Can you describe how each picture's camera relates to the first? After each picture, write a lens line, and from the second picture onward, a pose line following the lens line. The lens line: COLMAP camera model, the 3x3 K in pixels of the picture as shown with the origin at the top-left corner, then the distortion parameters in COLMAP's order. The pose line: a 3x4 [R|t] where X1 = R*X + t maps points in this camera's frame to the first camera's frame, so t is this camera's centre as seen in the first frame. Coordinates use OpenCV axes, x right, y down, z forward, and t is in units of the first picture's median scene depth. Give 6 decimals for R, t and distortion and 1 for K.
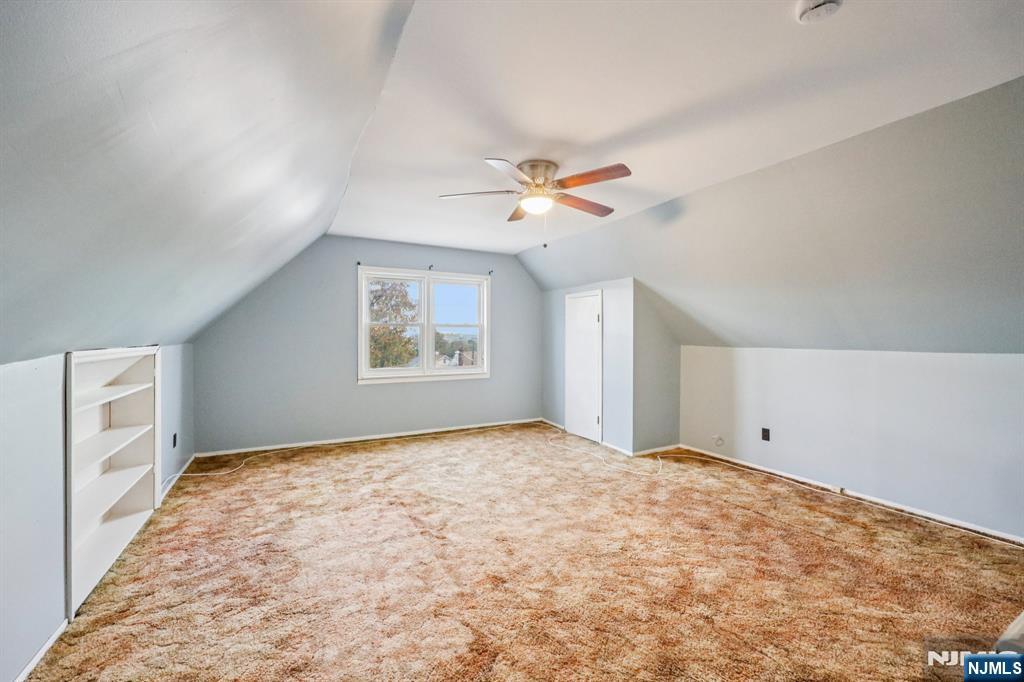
lens RADIAL K [[420.8, 0, 513.3], [0, 420.8, 338.3], [0, 0, 1]] dist [0.007411, 0.000133]
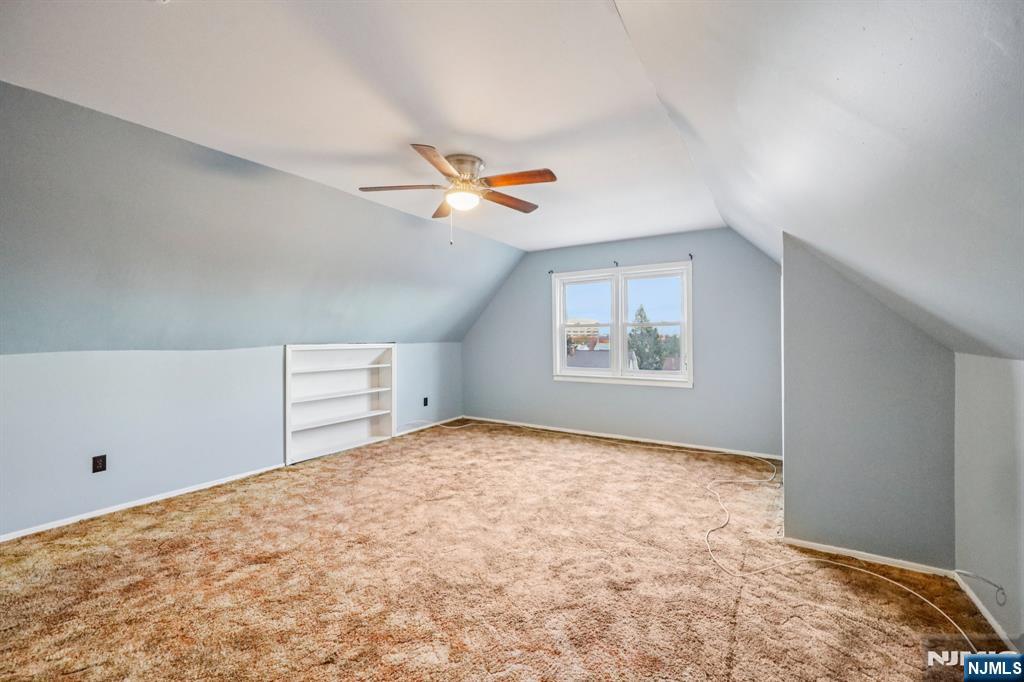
lens RADIAL K [[420.8, 0, 513.3], [0, 420.8, 340.6], [0, 0, 1]] dist [0.007411, 0.000133]
pose [[0.489450, 0.000907, -0.872031, 0.833780], [0.000900, 0.999998, 0.001545, 0.003783], [0.872031, -0.001541, 0.489448, 0.540097]]
